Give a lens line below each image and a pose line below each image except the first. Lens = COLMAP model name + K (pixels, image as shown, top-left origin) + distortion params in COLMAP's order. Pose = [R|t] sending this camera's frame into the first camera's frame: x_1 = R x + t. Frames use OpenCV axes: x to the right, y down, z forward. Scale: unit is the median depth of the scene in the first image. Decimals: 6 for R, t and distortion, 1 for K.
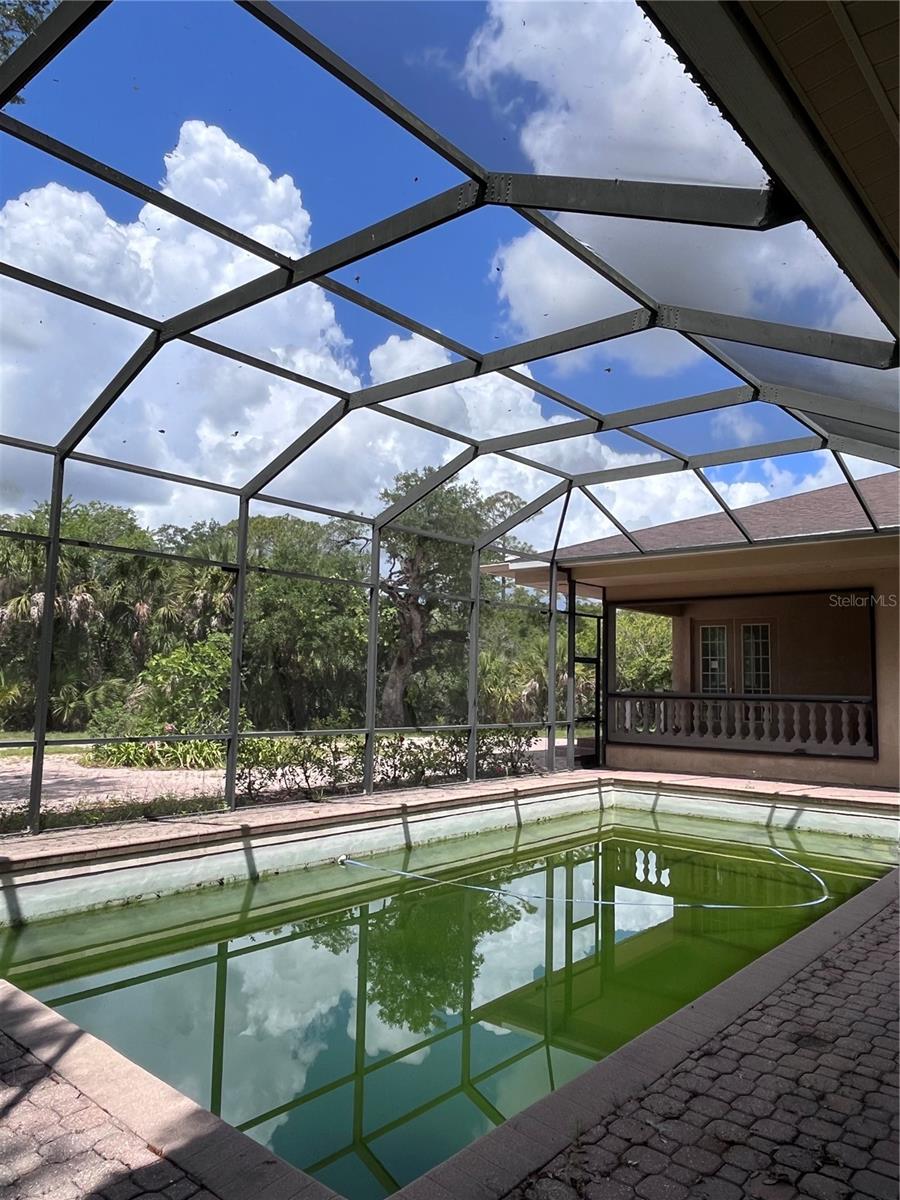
lens RADIAL K [[847.7, 0, 447.7], [0, 847.7, 601.1], [0, 0, 1]] dist [0.000331, -0.000308]
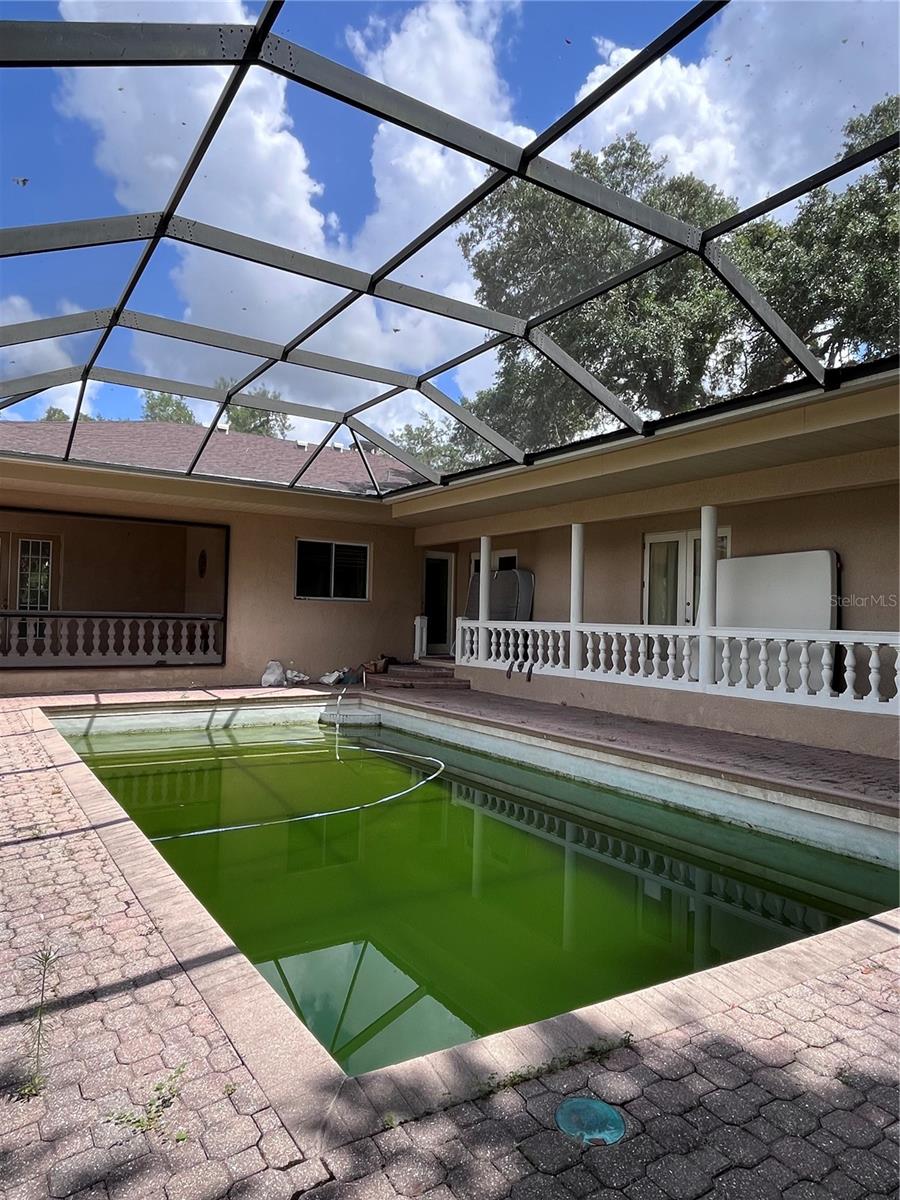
lens RADIAL K [[739.2, 0, 445.5], [0, 739.2, 603.9], [0, 0, 1]] dist [0.003070, 0.000476]
pose [[0.273459, 0.009883, 0.961833, -0.440020], [-0.114457, 0.993177, 0.022336, 0.036060], [-0.955050, -0.116196, 0.272724, 0.395638]]
